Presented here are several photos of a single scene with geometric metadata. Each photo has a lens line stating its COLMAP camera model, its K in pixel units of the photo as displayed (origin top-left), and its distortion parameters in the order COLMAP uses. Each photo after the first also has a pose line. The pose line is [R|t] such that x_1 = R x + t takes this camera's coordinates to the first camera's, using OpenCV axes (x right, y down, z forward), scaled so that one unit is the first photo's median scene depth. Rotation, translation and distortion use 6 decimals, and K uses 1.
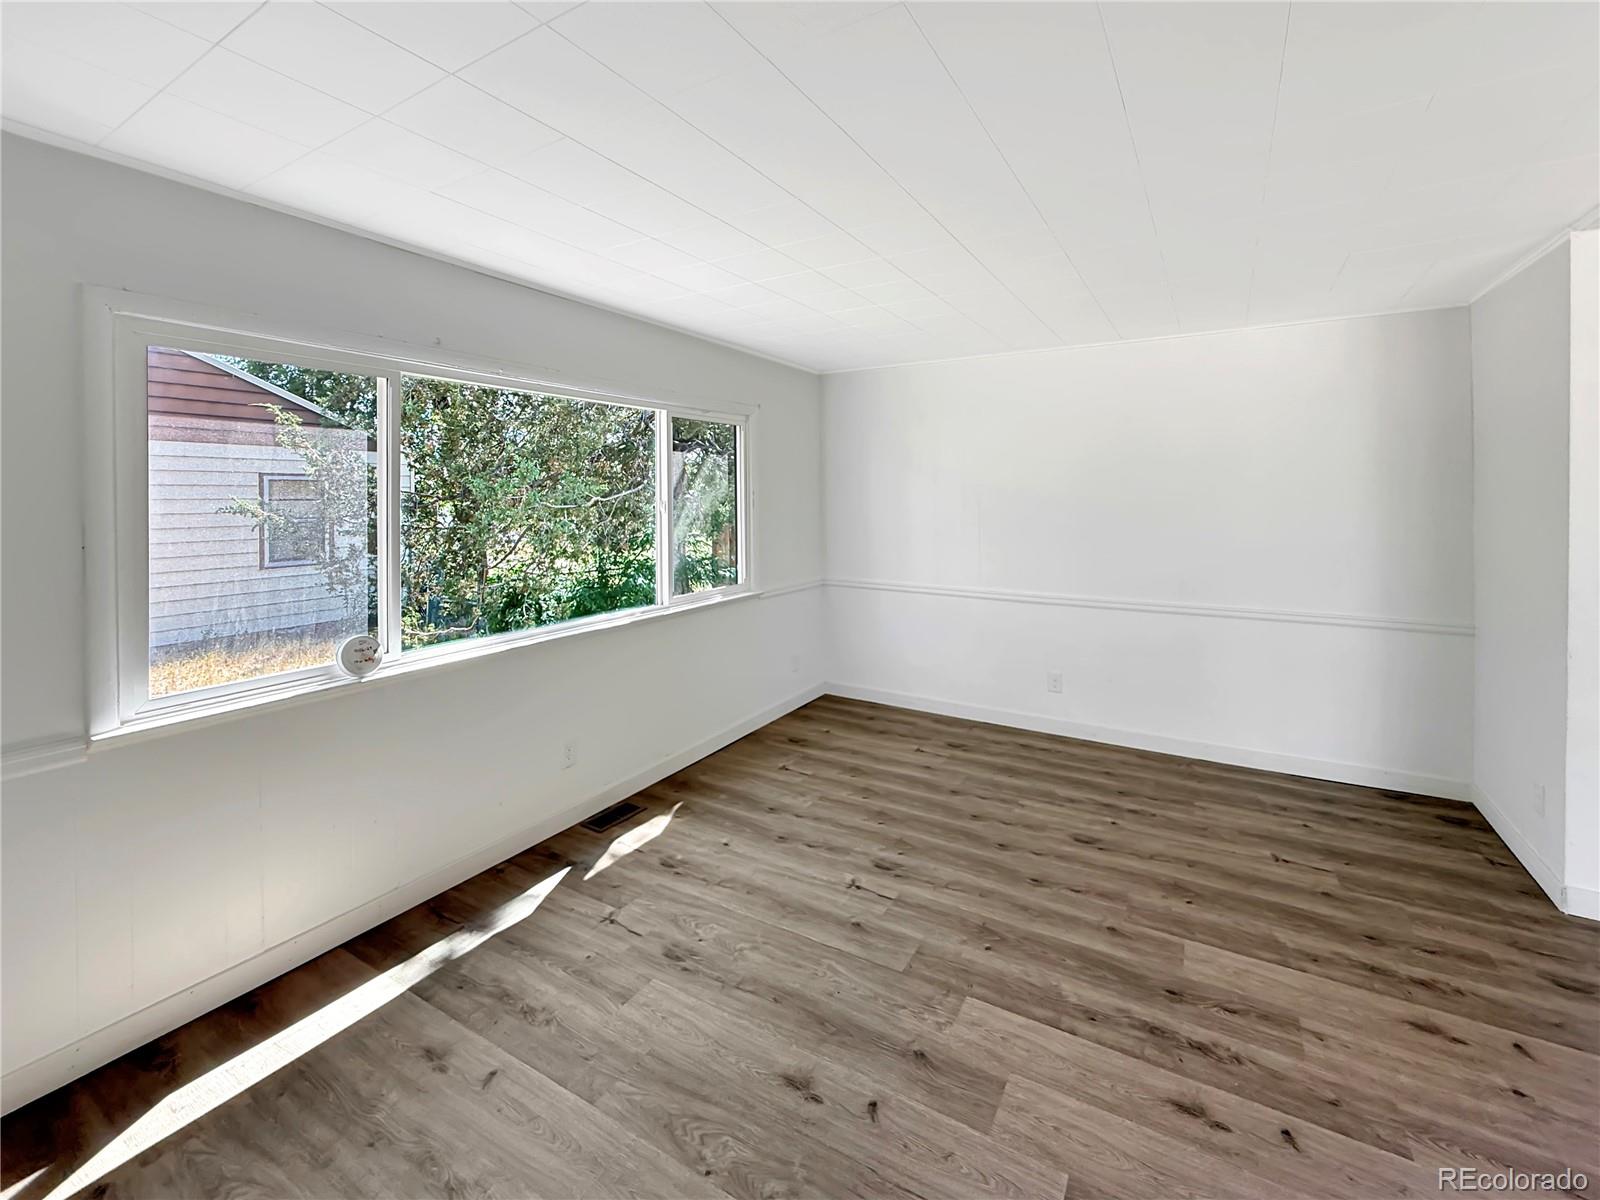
lens RADIAL K [[694.7, 0, 806.1], [0, 694.7, 574.2], [0, 0, 1]] dist [-0.001016, -0.000210]
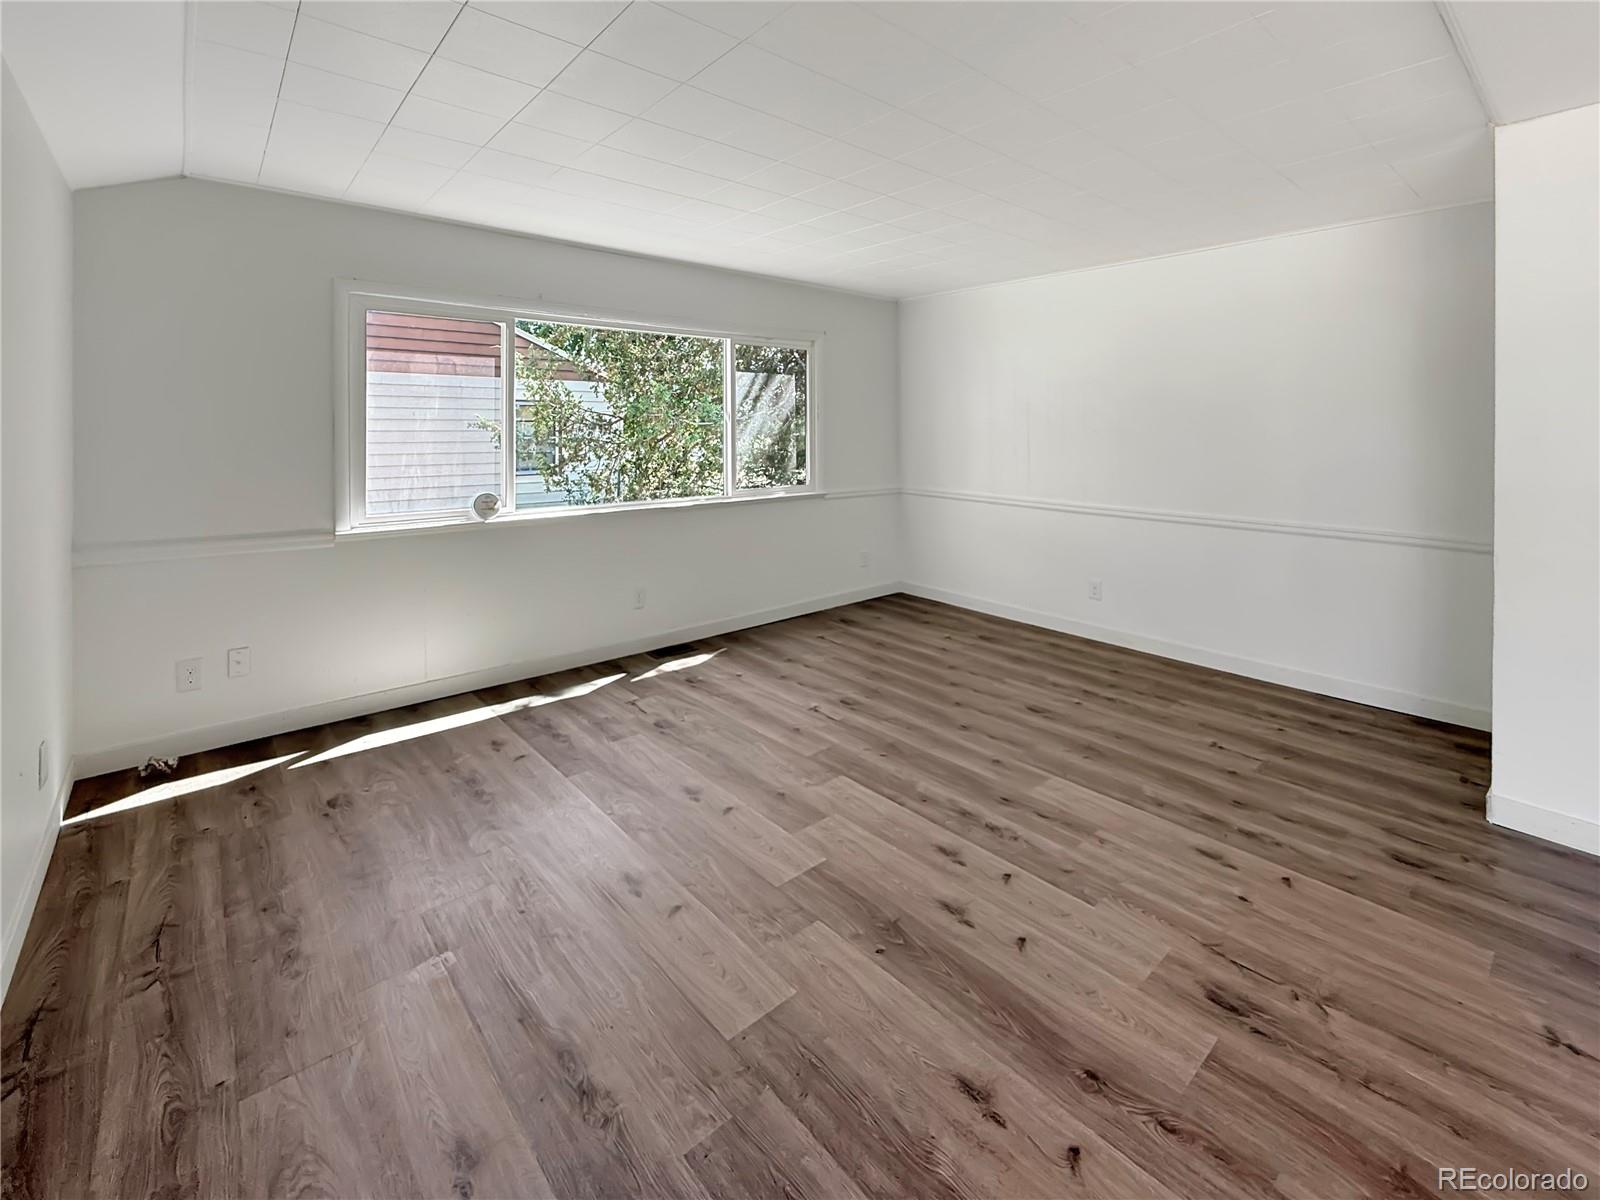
lens RADIAL K [[707.5, 0, 799.8], [0, 707.5, 526.5], [0, 0, 1]] dist [-0.000531, 0.000262]
pose [[0.950449, 0.048646, -0.307050, 0.446549], [-0.040229, 0.998622, 0.033687, 0.074333], [0.308265, -0.019666, 0.951097, -0.245607]]
